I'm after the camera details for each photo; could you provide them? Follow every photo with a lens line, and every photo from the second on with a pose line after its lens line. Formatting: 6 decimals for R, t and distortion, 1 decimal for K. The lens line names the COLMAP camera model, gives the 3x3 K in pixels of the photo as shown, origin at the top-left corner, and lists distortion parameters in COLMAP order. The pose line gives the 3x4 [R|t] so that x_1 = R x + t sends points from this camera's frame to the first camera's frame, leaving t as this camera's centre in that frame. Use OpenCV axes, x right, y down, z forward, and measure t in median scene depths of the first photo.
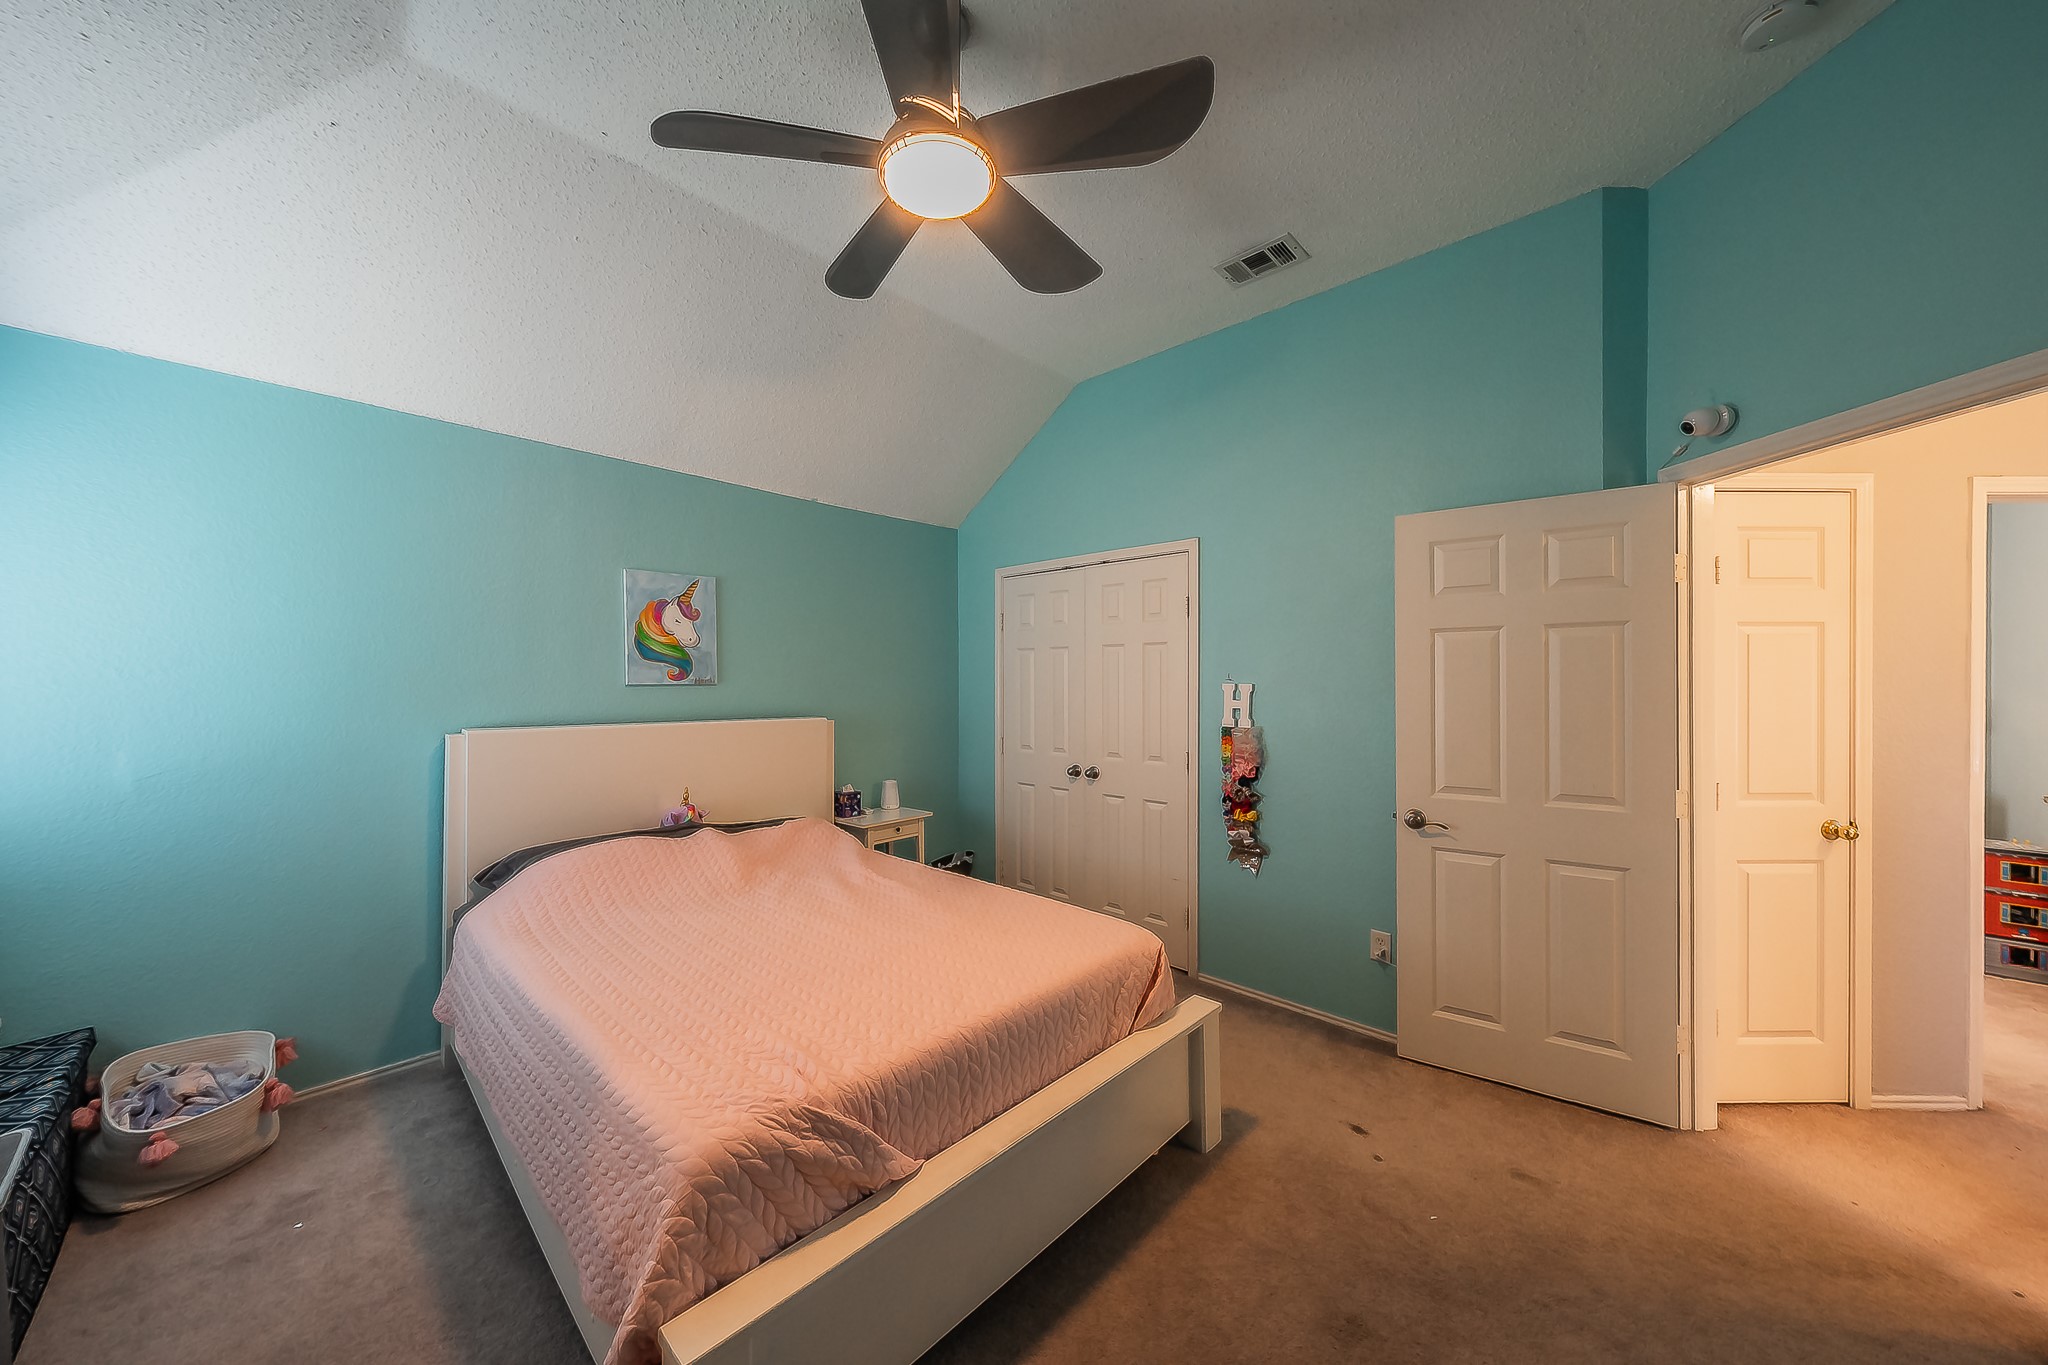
lens RADIAL K [[700.6, 0, 1018.1], [0, 700.6, 668.5], [0, 0, 1]] dist [-0.001488, -0.000038]
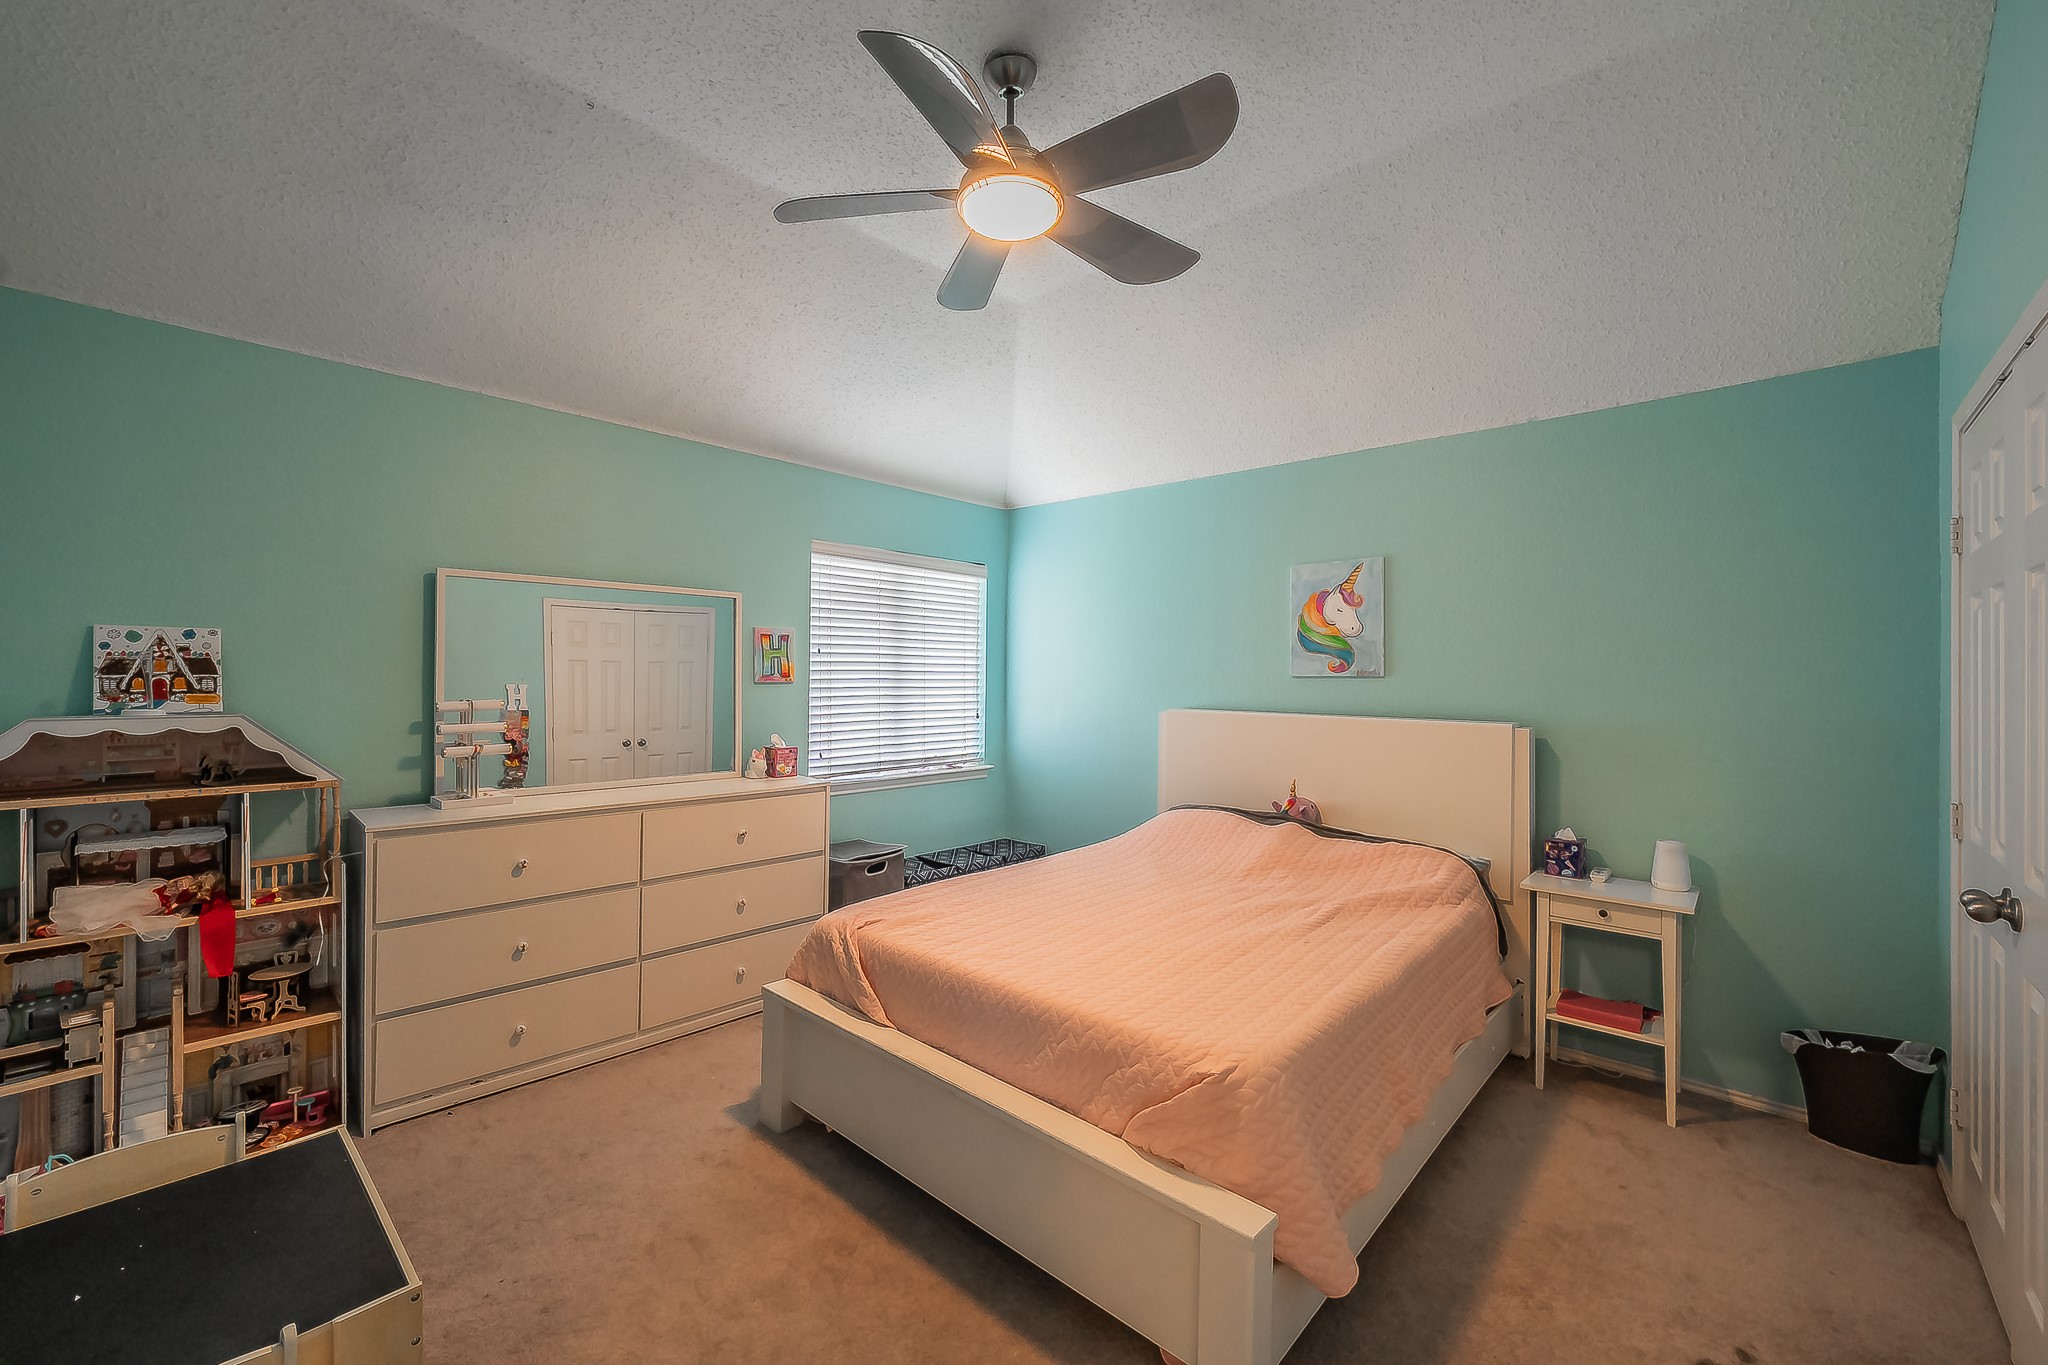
lens RADIAL K [[815.0, 0, 1017.8], [0, 815.0, 684.0], [0, 0, 1]] dist [-0.002086, -0.000074]
pose [[0.018246, 0.000255, -0.999834, 0.620139], [-0.003024, 0.999995, 0.000200, 0.034213], [0.999829, 0.003020, 0.018246, 0.547202]]
